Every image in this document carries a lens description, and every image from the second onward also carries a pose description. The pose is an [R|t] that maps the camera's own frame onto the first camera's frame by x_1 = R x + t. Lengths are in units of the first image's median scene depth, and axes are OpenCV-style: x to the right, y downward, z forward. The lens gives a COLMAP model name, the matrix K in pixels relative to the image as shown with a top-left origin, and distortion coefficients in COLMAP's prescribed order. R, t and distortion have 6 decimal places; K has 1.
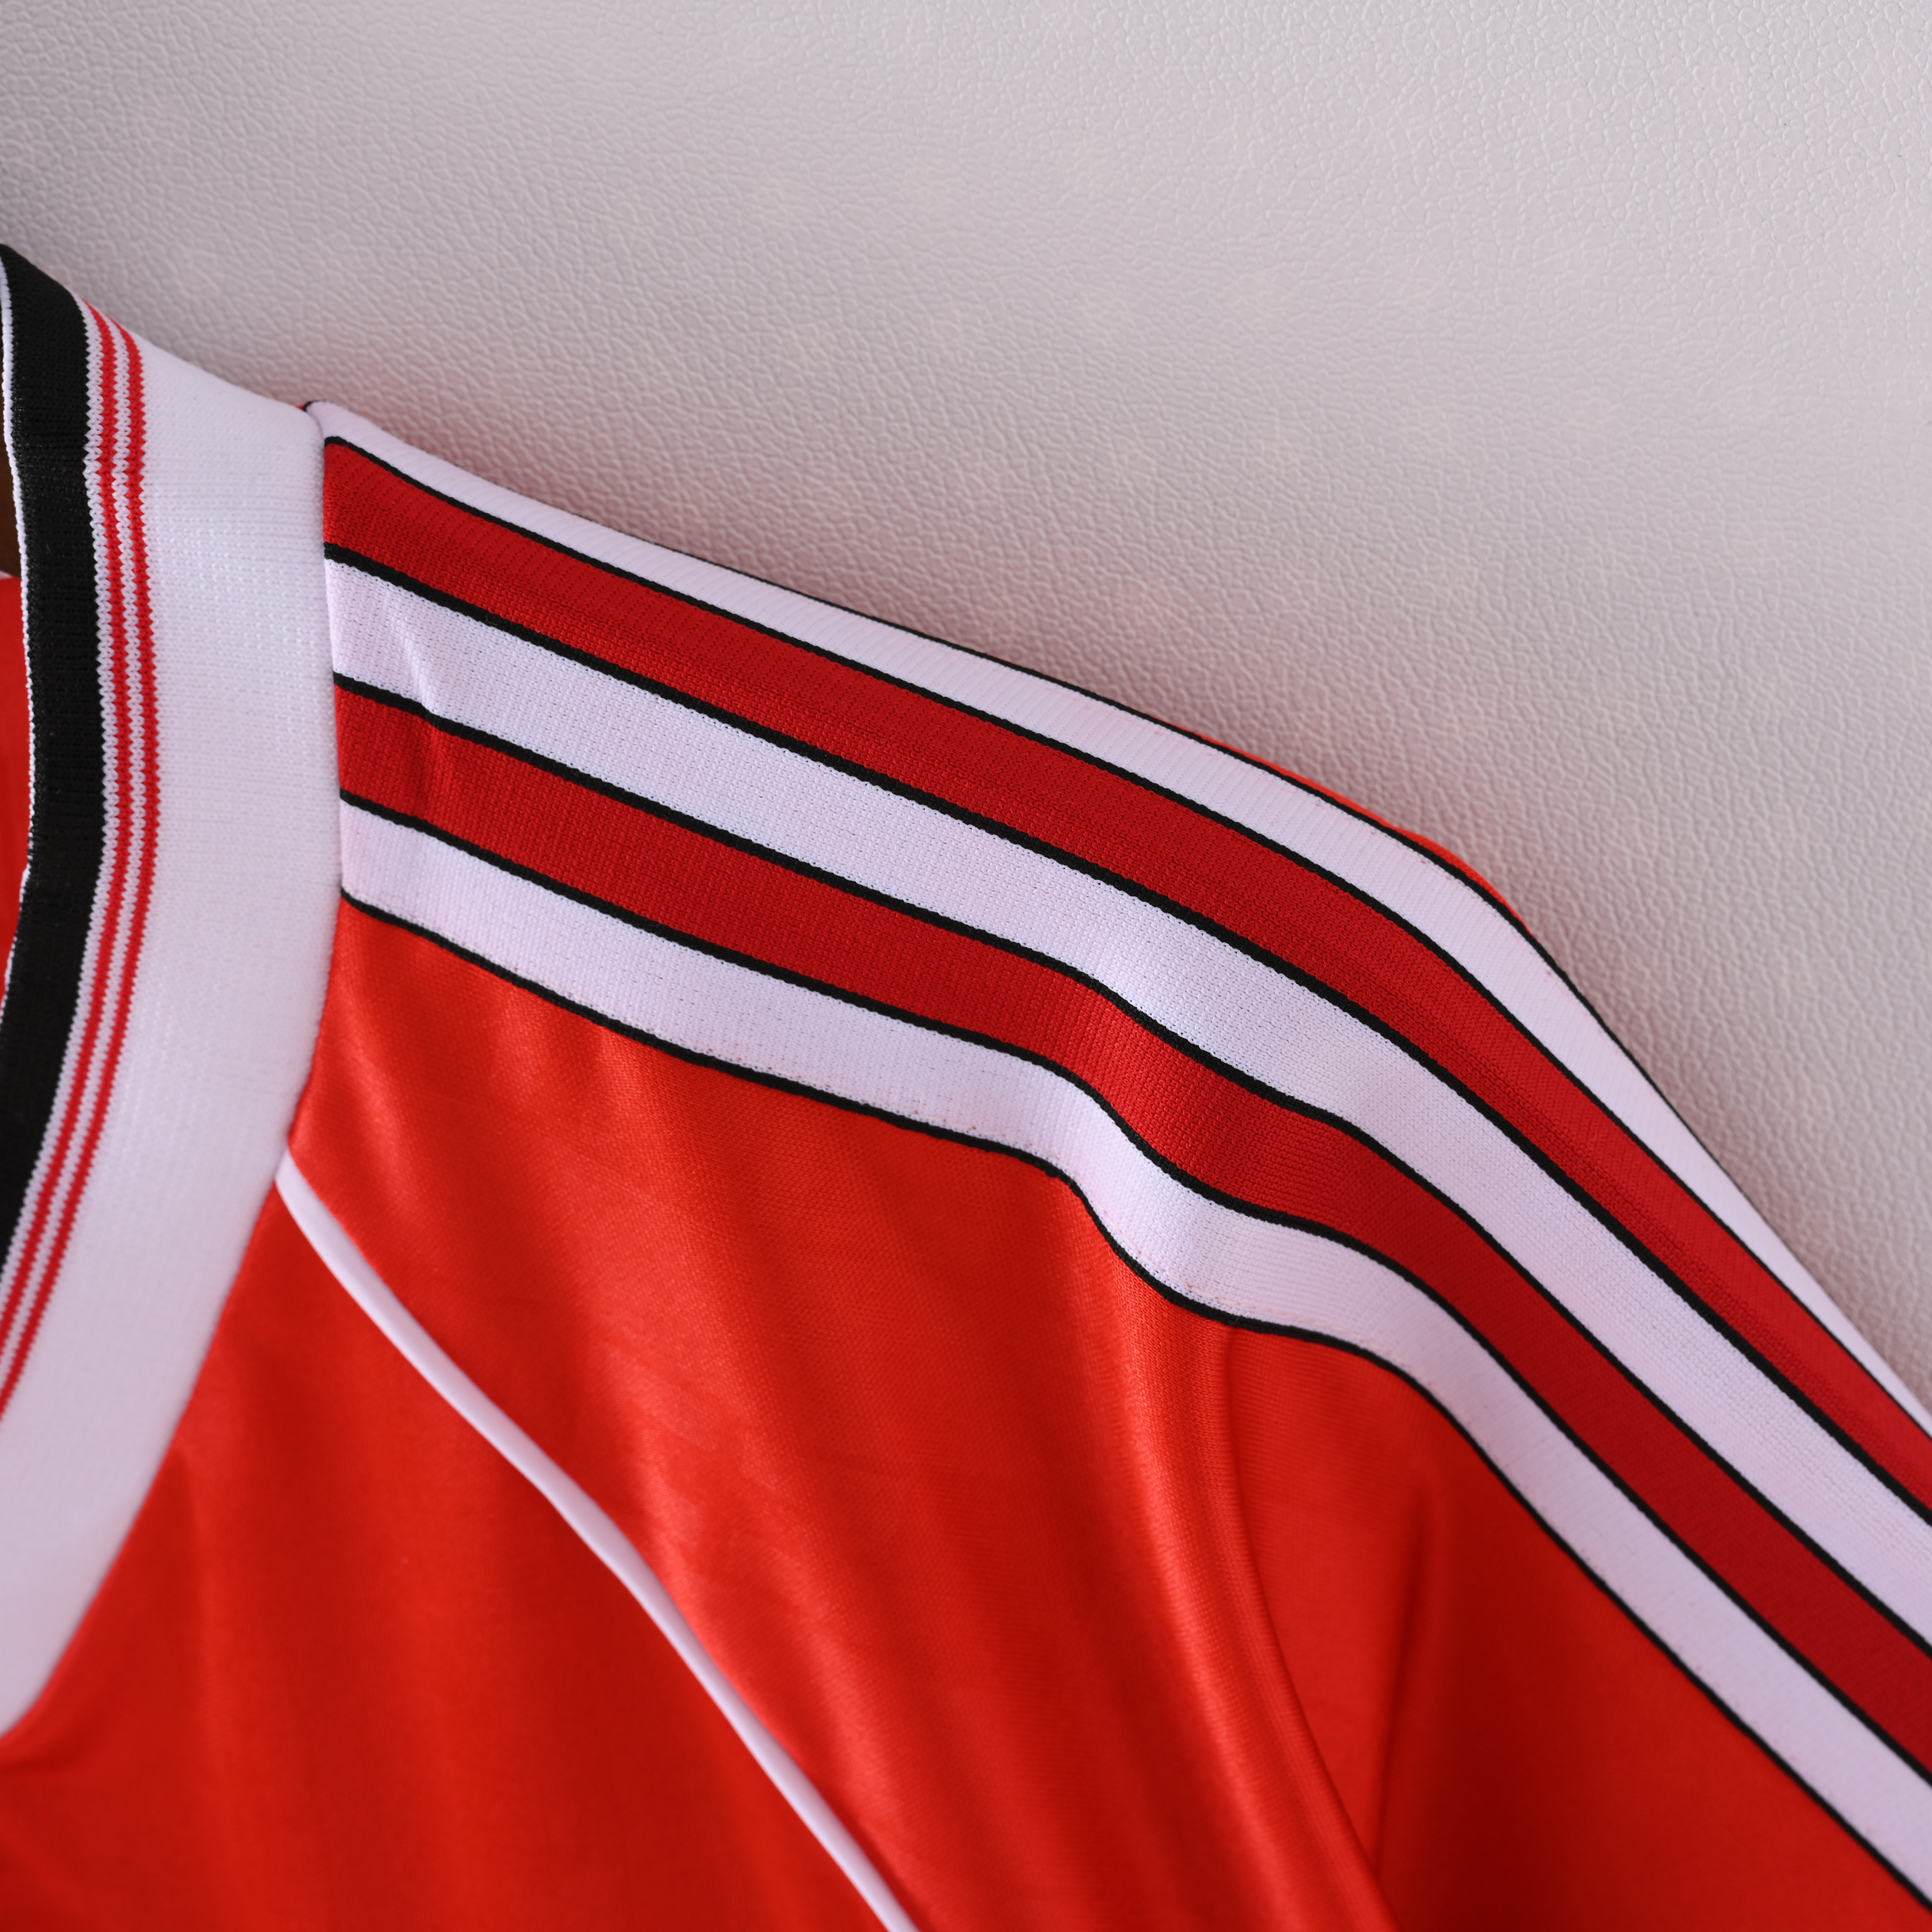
lens RADIAL K [[4268.9, 0, 966.0], [0, 4268.9, 966.0], [0, 0, 1]] dist [-0.000094, 0.165298]
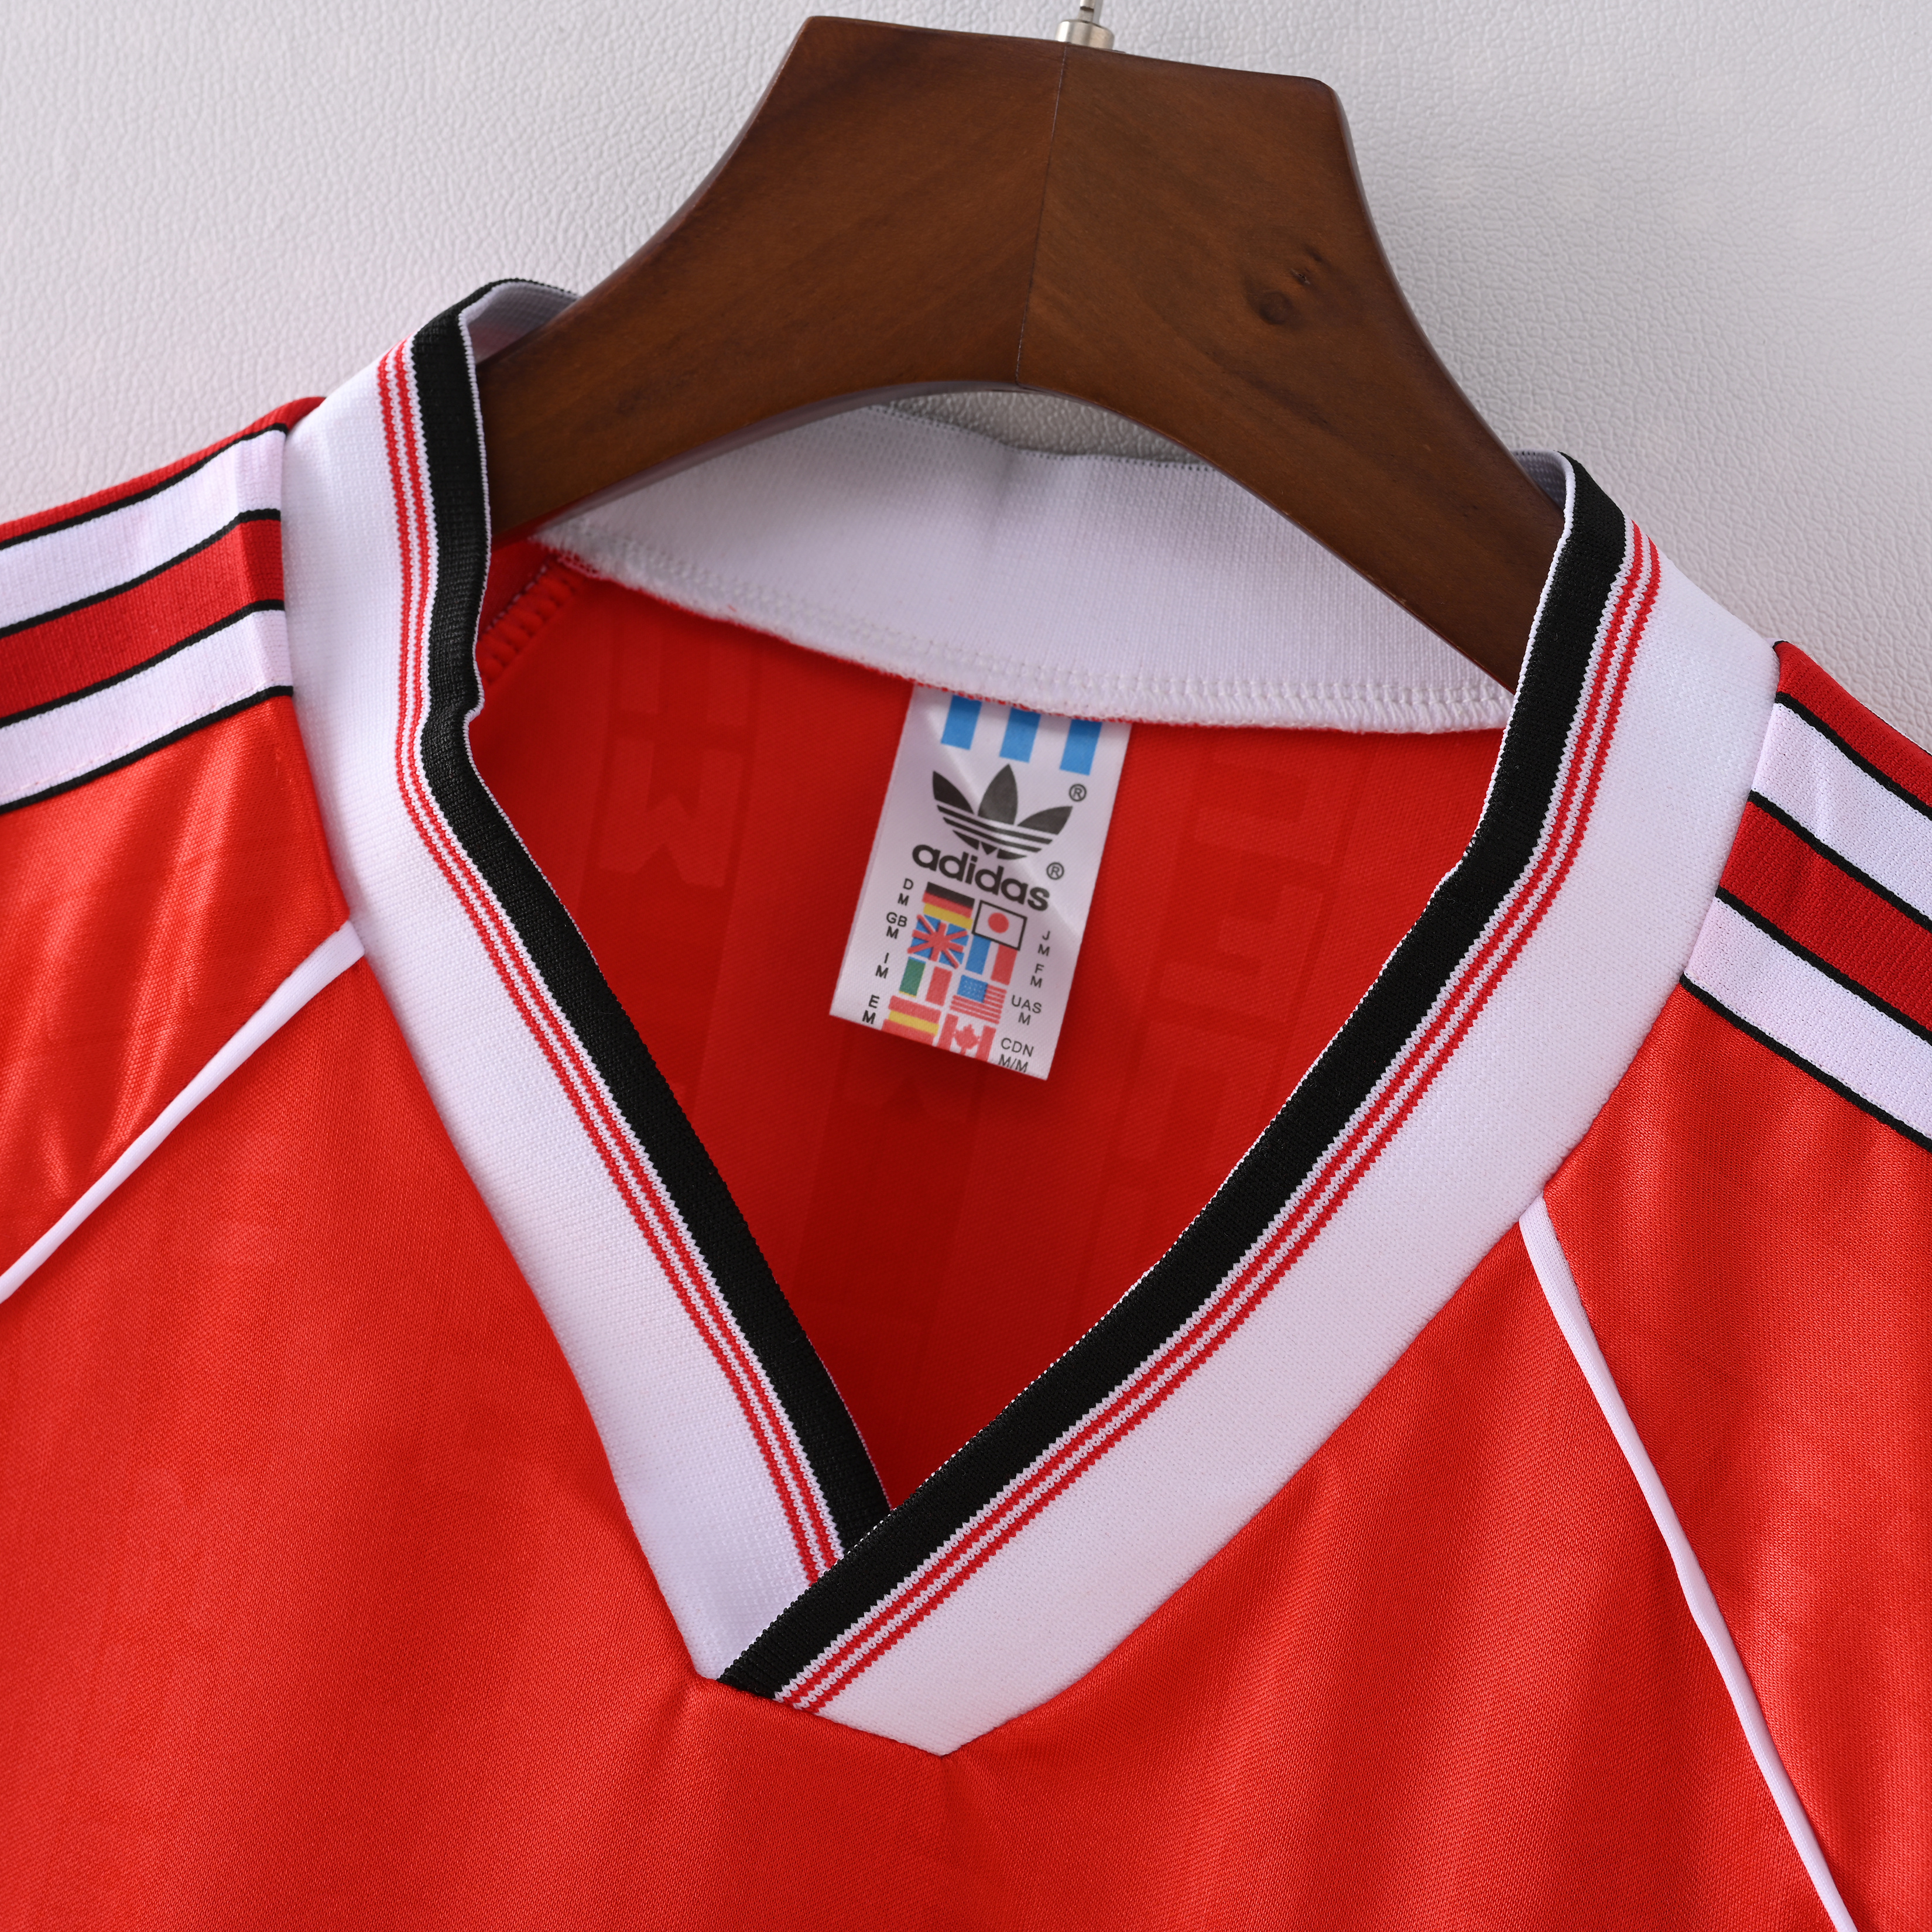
lens RADIAL K [[4268.9, 0, 966.0], [0, 4268.9, 966.0], [0, 0, 1]] dist [-0.000094, 0.165298]
pose [[0.950248, 0.308852, -0.040486, -0.291696], [-0.296360, 0.856387, -0.422815, 0.551424], [-0.095915, 0.413778, 0.905311, -0.073613]]
